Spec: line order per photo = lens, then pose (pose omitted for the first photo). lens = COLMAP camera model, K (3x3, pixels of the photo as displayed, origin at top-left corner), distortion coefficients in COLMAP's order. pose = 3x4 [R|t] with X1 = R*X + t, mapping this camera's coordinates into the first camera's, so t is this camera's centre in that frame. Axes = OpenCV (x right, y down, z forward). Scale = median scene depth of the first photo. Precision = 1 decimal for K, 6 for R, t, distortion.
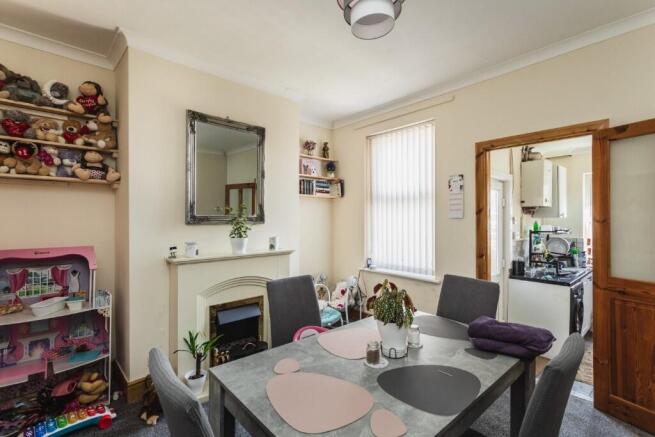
lens RADIAL K [[304.4, 0, 327.5], [0, 304.4, 218.5], [0, 0, 1]] dist [-0.002668, -0.000410]
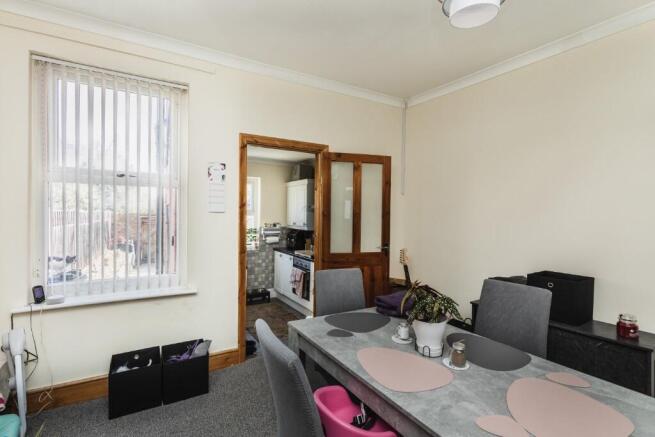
lens RADIAL K [[308.6, 0, 321.9], [0, 308.6, 215.0], [0, 0, 1]] dist [0.000908, 0.000052]
pose [[0.186283, -0.005437, 0.982481, -0.532253], [-0.013307, 0.999879, 0.008057, -0.006205], [-0.982406, -0.014575, 0.186188, 0.742482]]
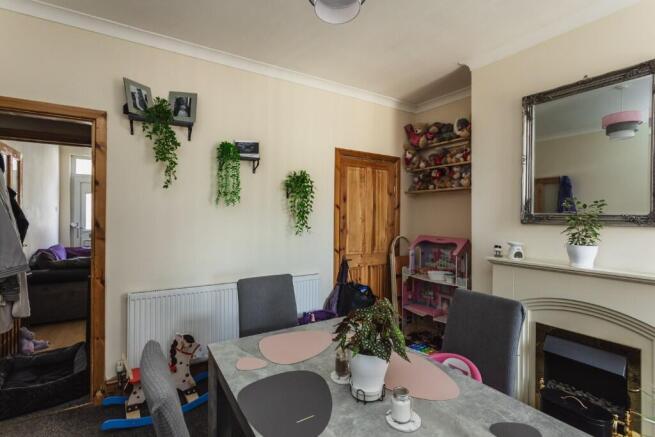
lens RADIAL K [[308.6, 0, 321.9], [0, 308.6, 215.0], [0, 0, 1]] dist [0.000908, 0.000052]
pose [[-0.183106, -0.005802, -0.983076, 0.634811], [-0.004726, 0.999976, -0.005021, 0.000801], [0.983082, 0.003726, -0.183130, 0.657364]]
